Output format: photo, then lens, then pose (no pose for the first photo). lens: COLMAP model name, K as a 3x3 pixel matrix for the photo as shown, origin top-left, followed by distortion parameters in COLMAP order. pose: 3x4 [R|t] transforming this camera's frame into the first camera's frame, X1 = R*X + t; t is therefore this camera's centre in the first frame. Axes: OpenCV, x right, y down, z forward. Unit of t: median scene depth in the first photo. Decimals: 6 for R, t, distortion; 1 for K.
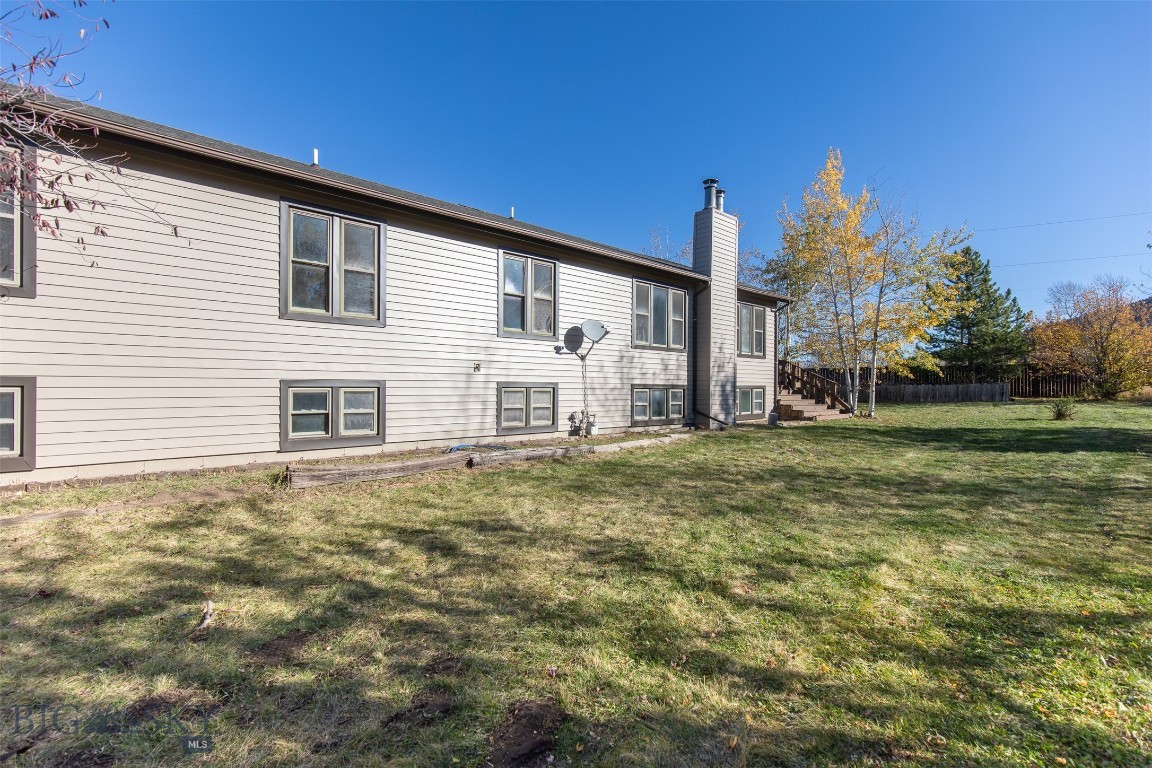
lens RADIAL K [[521.1, 0, 576.0], [0, 521.1, 384.0], [0, 0, 1]] dist [0.011406, -0.000390]
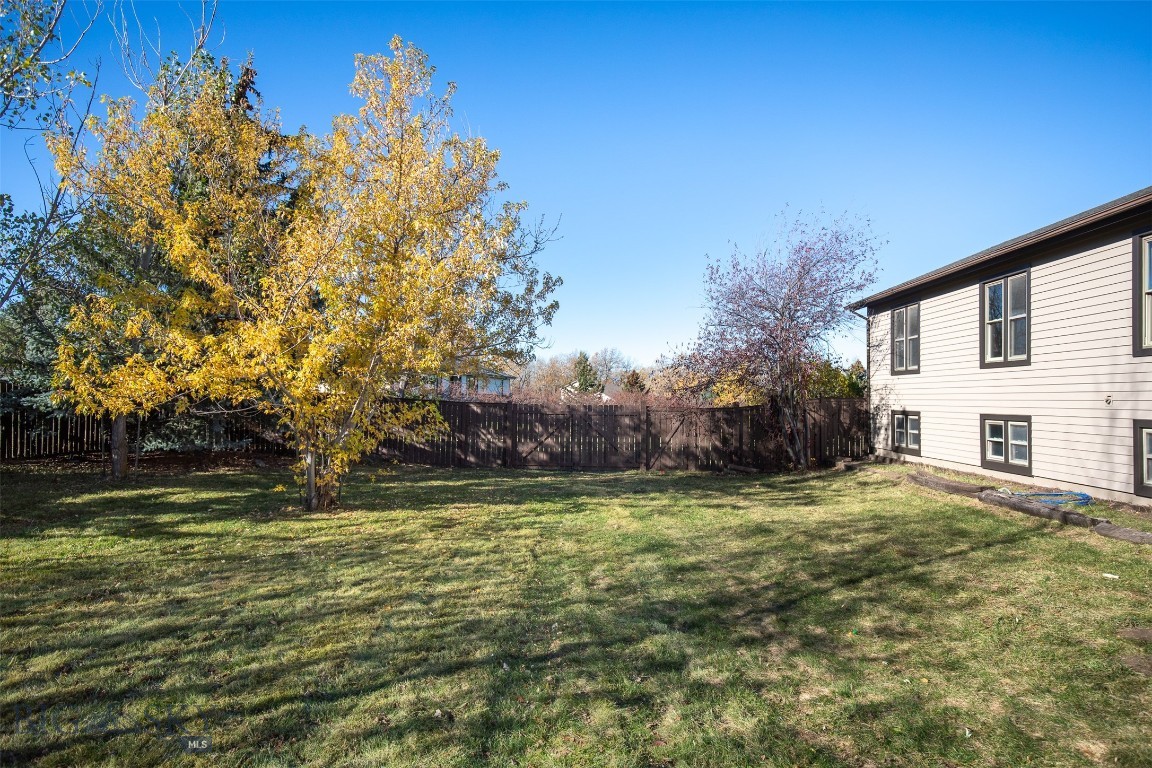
lens RADIAL K [[691.9, 0, 576.0], [0, 691.9, 384.0], [0, 0, 1]] dist [-0.003772, -0.000868]
pose [[-0.686912, -0.019085, -0.726490, 0.760785], [0.001294, 0.999621, -0.027484, -0.019883], [0.726739, -0.019819, -0.686627, 0.768896]]
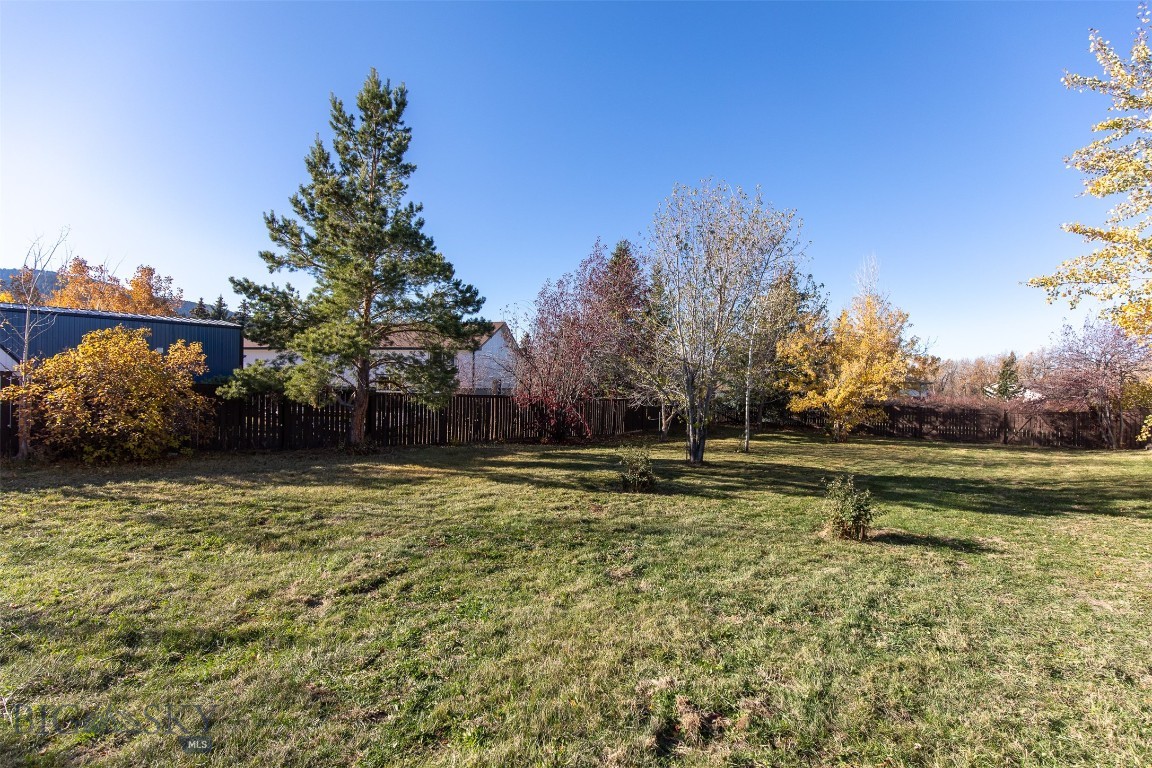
lens RADIAL K [[521.1, 0, 576.0], [0, 521.1, 384.0], [0, 0, 1]] dist [0.011406, -0.000390]
pose [[-0.992310, -0.011568, -0.123236, 1.493815], [-0.008785, 0.999694, -0.023104, -0.050437], [0.123465, -0.021844, -0.992108, 1.670630]]
